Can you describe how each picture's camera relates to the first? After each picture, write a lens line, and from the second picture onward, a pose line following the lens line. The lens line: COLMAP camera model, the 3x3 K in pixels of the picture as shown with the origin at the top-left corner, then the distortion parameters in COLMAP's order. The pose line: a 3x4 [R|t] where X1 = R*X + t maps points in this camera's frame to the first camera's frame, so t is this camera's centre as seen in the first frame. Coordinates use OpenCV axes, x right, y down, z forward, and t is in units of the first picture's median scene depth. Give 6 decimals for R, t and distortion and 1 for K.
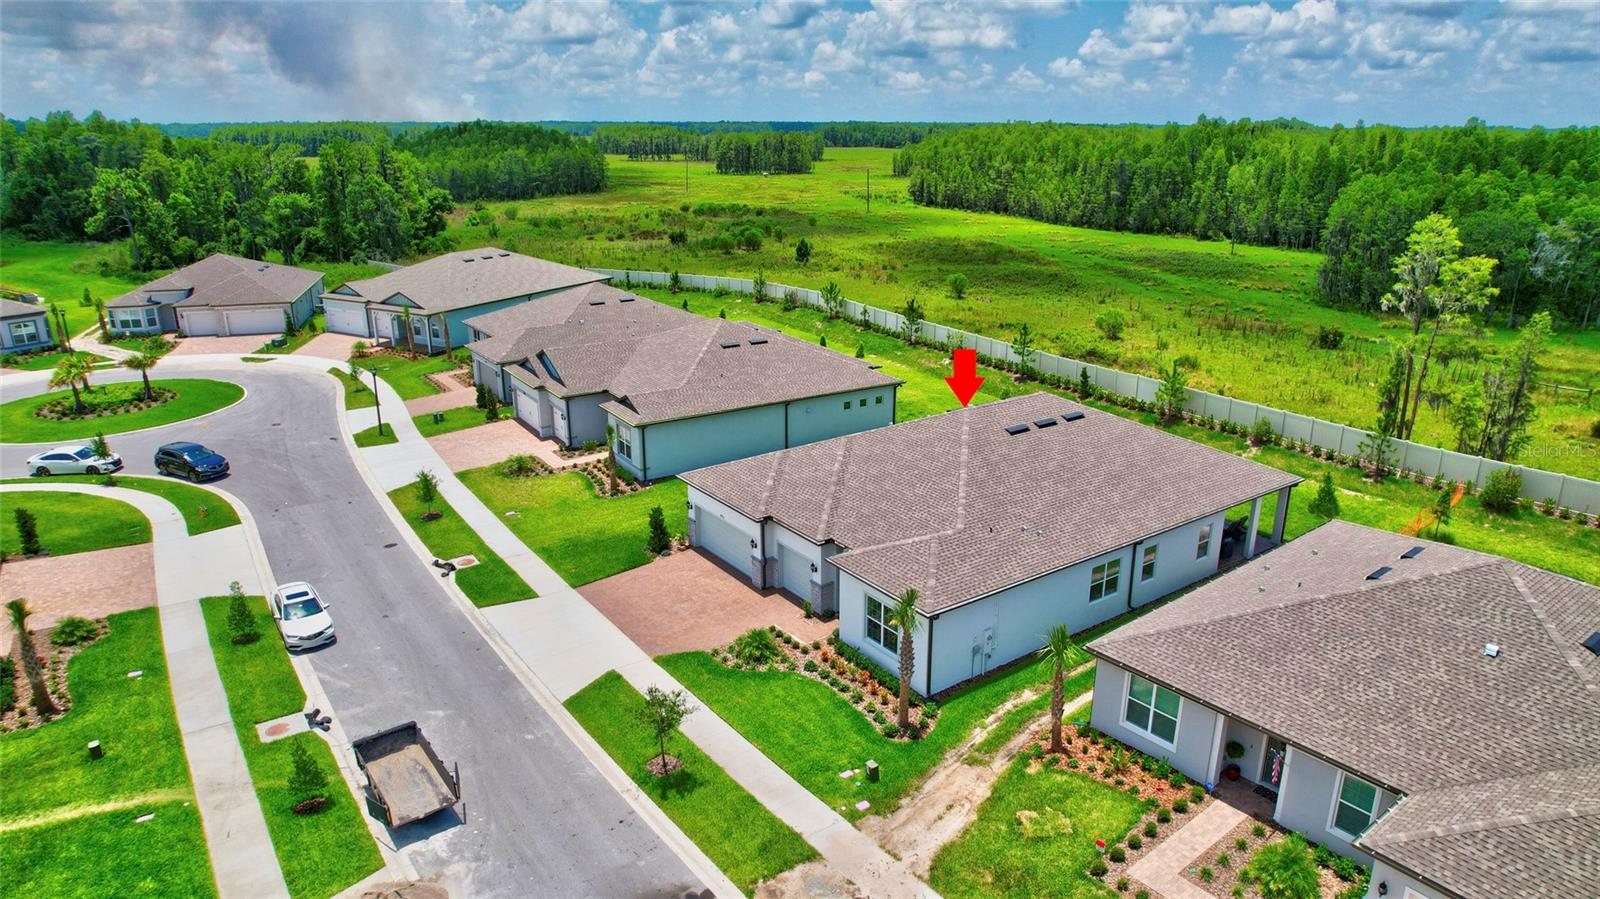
lens RADIAL K [[1030.9, 0, 811.0], [0, 1030.9, 448.4], [0, 0, 1]] dist [-0.075342, 0.069850]
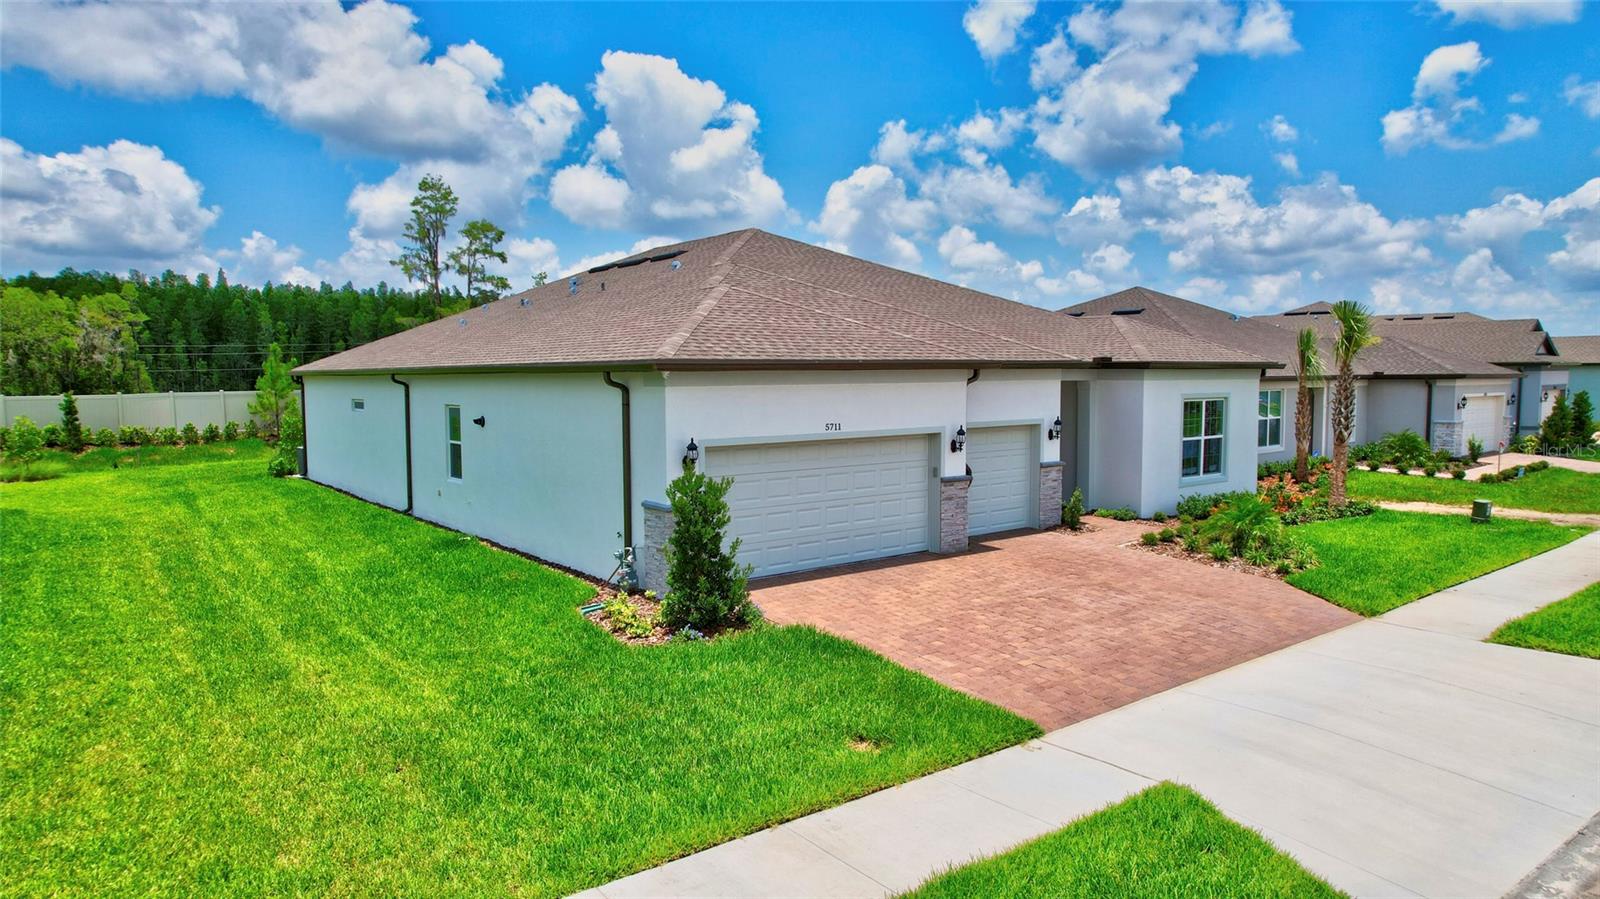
lens RADIAL K [[1030.9, 0, 811.0], [0, 1030.9, 448.4], [0, 0, 1]] dist [-0.075342, 0.069850]
pose [[-0.052056, -0.077512, 0.995631, -0.532284], [0.308111, 0.947099, 0.089843, 0.046190], [-0.949925, 0.311442, -0.025420, 1.221586]]
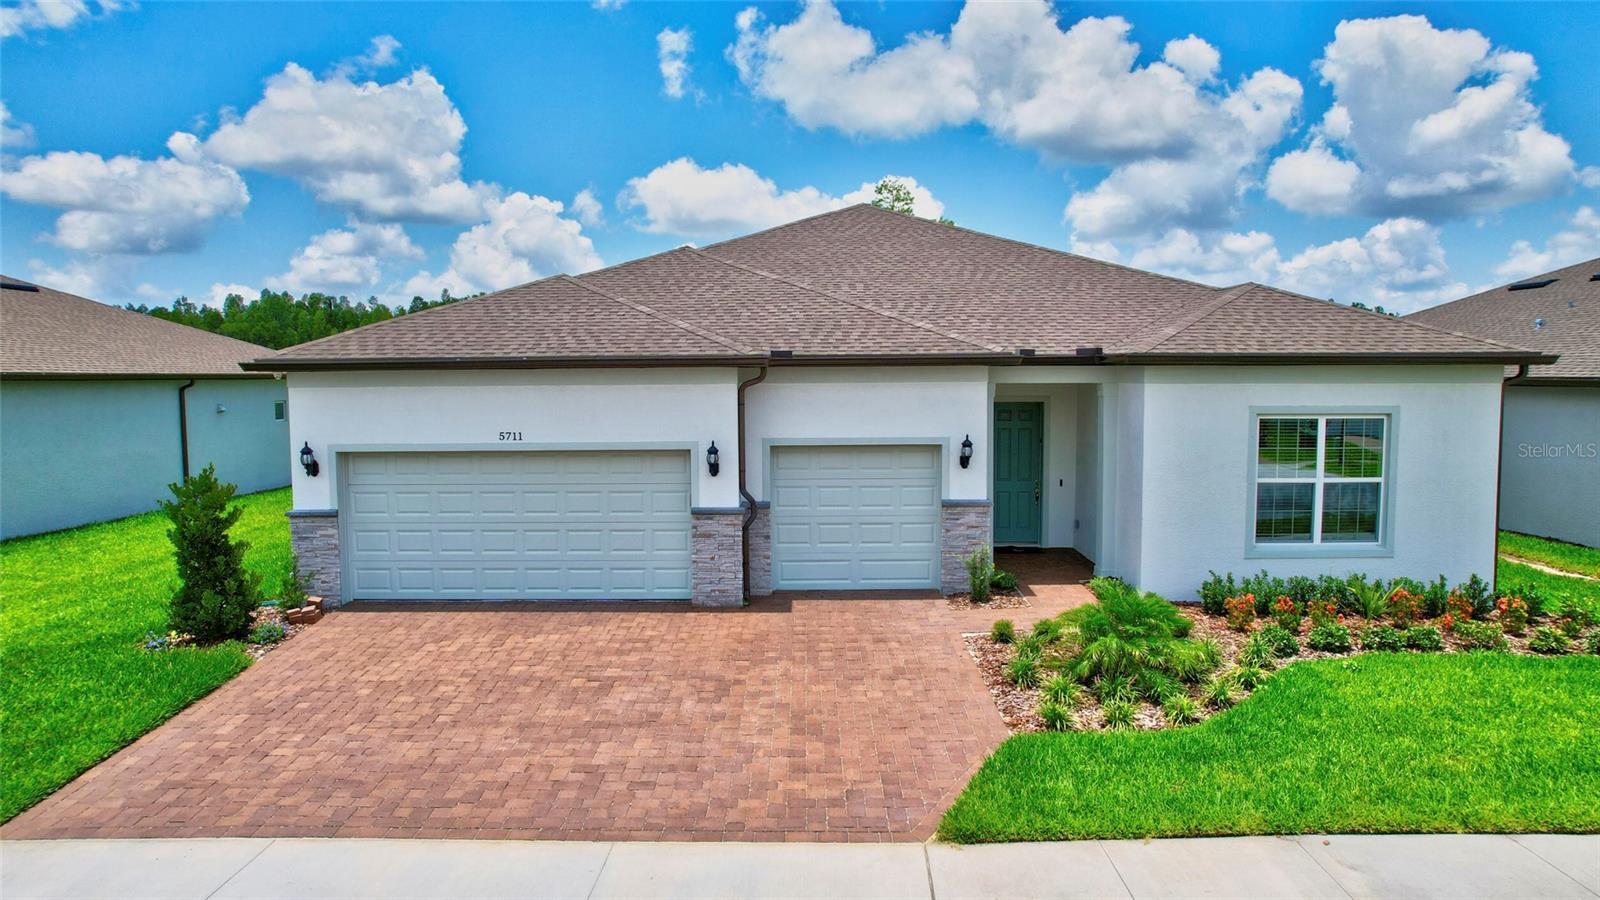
lens RADIAL K [[1028.3, 0, 793.2], [0, 1028.3, 457.2], [0, 0, 1]] dist [-0.149006, 0.128581]
pose [[0.596012, -0.073696, 0.799586, -0.333938], [0.252729, 0.962388, -0.099684, 0.148012], [-0.762166, 0.261492, 0.592220, 0.909669]]
